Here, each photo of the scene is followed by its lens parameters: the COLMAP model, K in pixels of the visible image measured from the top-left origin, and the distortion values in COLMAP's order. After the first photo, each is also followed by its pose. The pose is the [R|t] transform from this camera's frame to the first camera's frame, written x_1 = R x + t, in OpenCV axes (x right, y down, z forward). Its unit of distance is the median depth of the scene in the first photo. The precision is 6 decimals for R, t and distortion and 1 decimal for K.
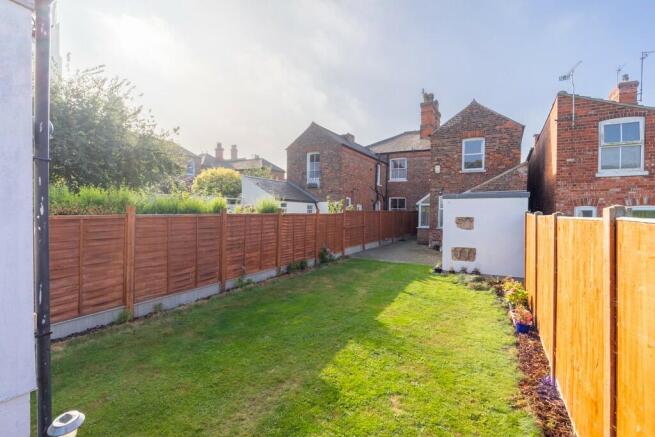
lens RADIAL K [[329.4, 0, 328.5], [0, 329.4, 205.6], [0, 0, 1]] dist [-0.001090, -0.000342]
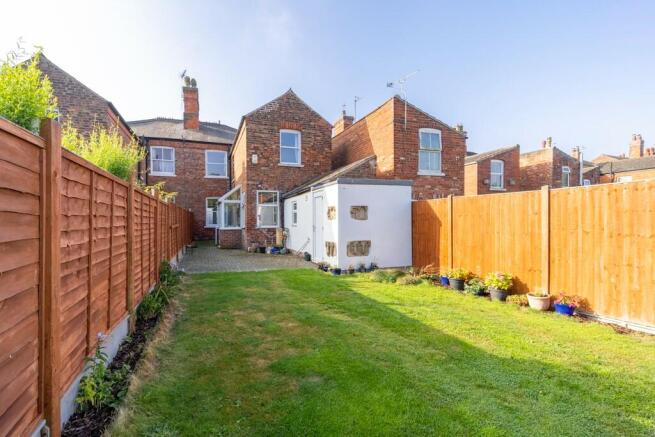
lens RADIAL K [[312.7, 0, 311.2], [0, 312.7, 222.8], [0, 0, 1]] dist [0.001175, 0.000024]
pose [[0.657070, -0.014993, 0.753680, -0.199597], [0.002587, 0.999841, 0.017634, 0.044476], [-0.753825, -0.009637, 0.657005, 0.378122]]
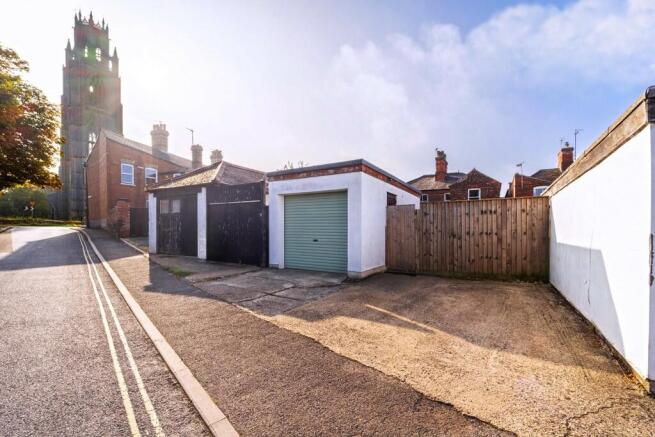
lens RADIAL K [[312.7, 0, 311.2], [0, 312.7, 222.8], [0, 0, 1]] dist [0.001175, 0.000024]
pose [[0.999293, -0.012526, -0.035443, -0.438073], [0.012432, 0.999919, -0.002883, -0.016675], [0.035476, 0.002441, 0.999368, -0.833921]]
